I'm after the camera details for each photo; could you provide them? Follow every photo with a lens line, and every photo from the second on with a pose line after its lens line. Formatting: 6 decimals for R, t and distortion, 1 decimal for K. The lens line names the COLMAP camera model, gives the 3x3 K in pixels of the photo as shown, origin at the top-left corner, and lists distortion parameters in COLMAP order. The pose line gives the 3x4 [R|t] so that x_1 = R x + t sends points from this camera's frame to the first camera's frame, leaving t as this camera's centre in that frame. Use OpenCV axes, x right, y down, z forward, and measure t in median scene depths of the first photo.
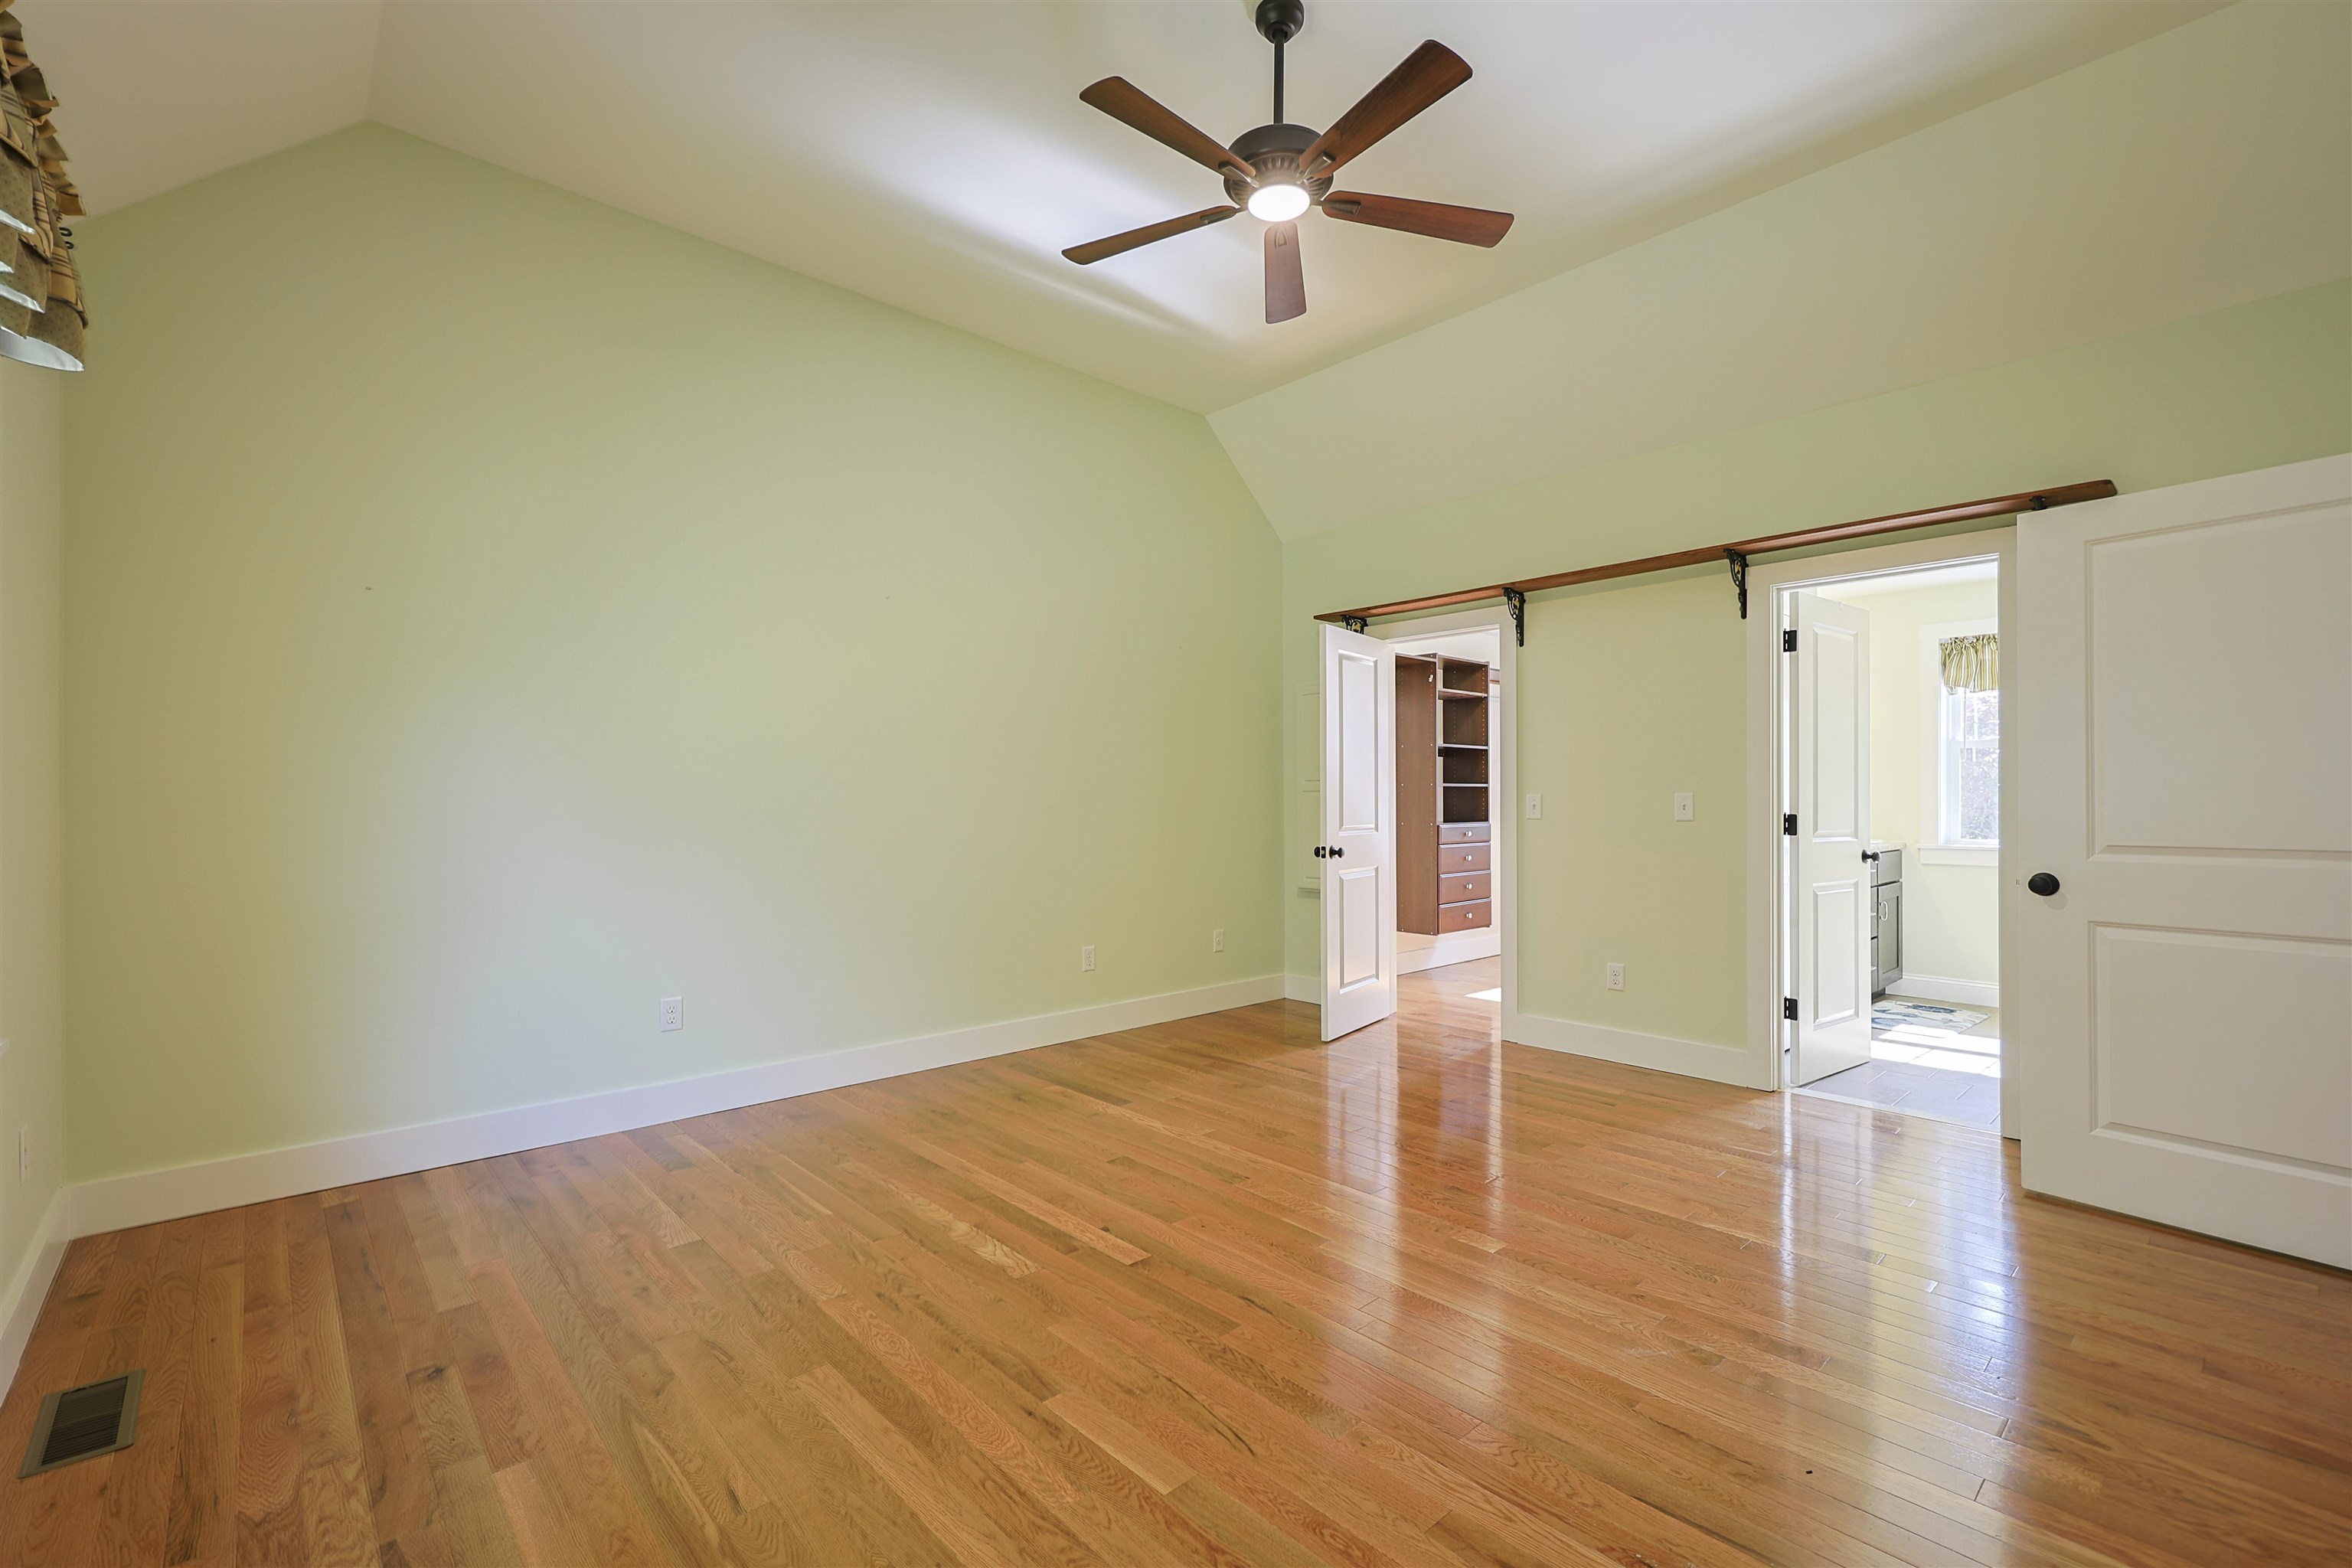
lens RADIAL K [[1008.2, 0, 1188.2], [0, 1008.2, 800.6], [0, 0, 1]] dist [0.000485, 0.000312]
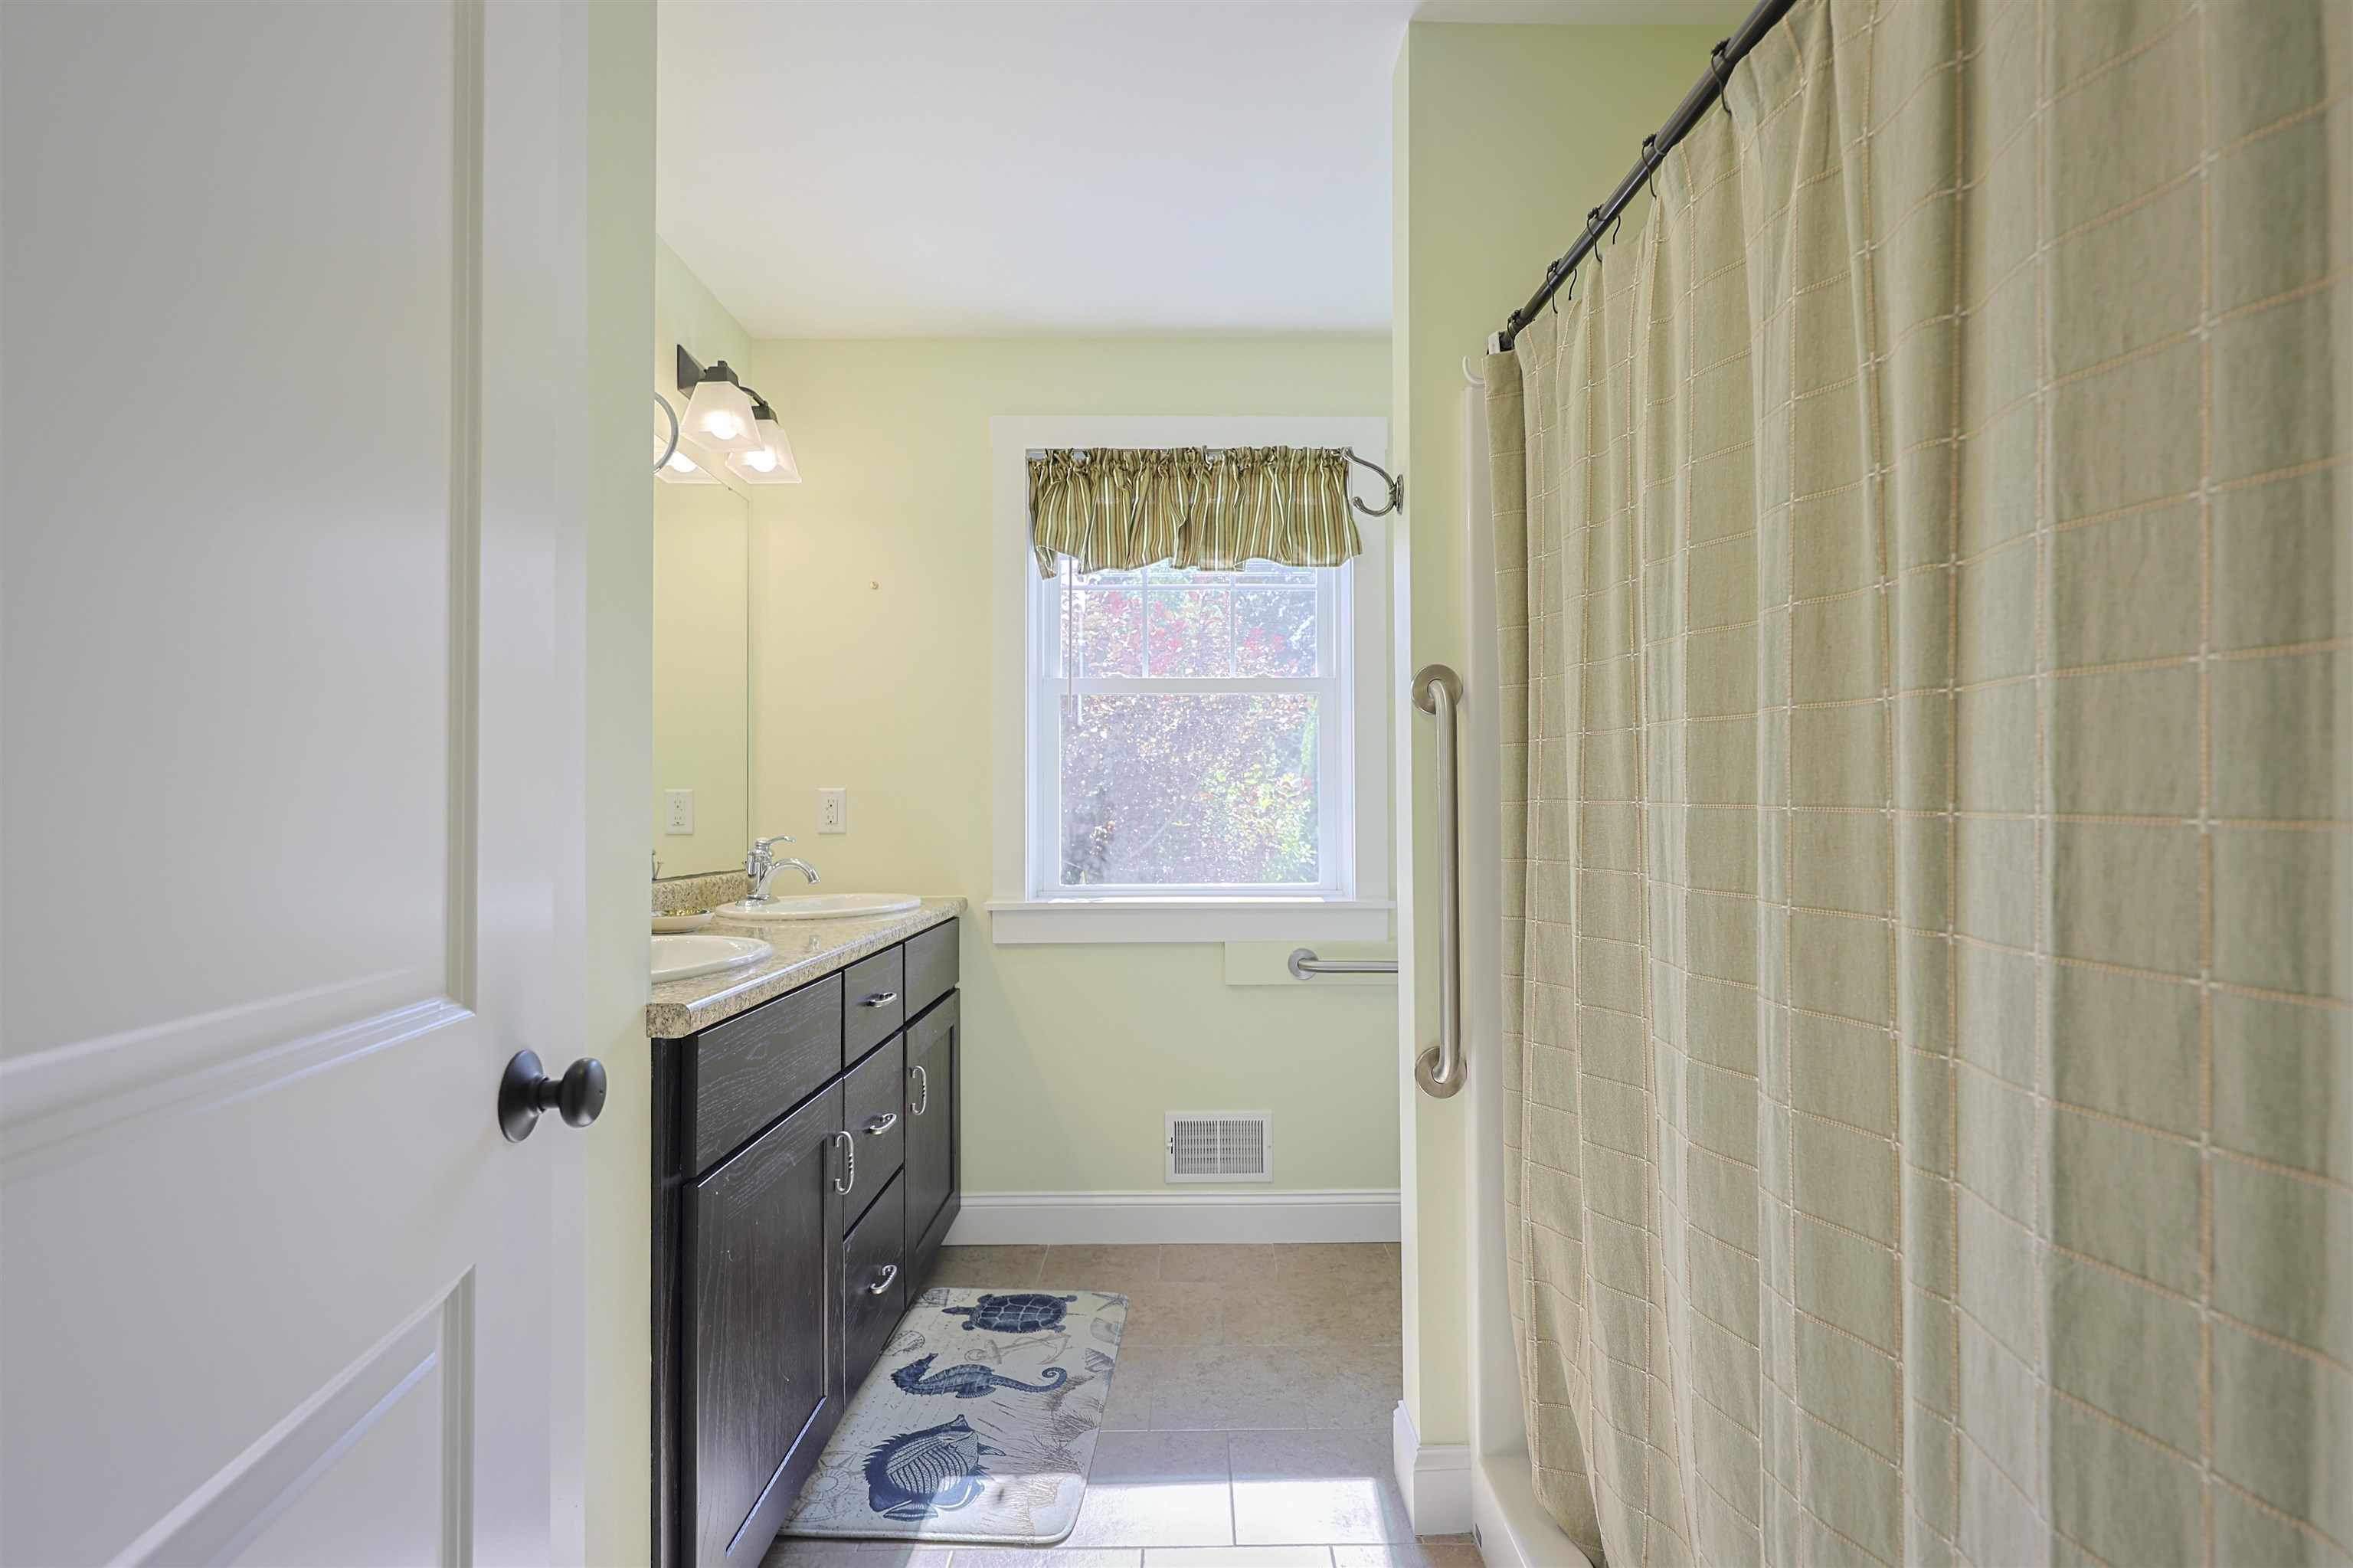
lens RADIAL K [[1008.7, 0, 1192.3], [0, 1008.7, 806.3], [0, 0, 1]] dist [0.000485, 0.000312]
pose [[0.668071, 0.005558, 0.744077, 0.568466], [0.007131, 0.999878, -0.013871, 0.009734], [-0.744064, 0.014572, 0.667950, 0.798808]]
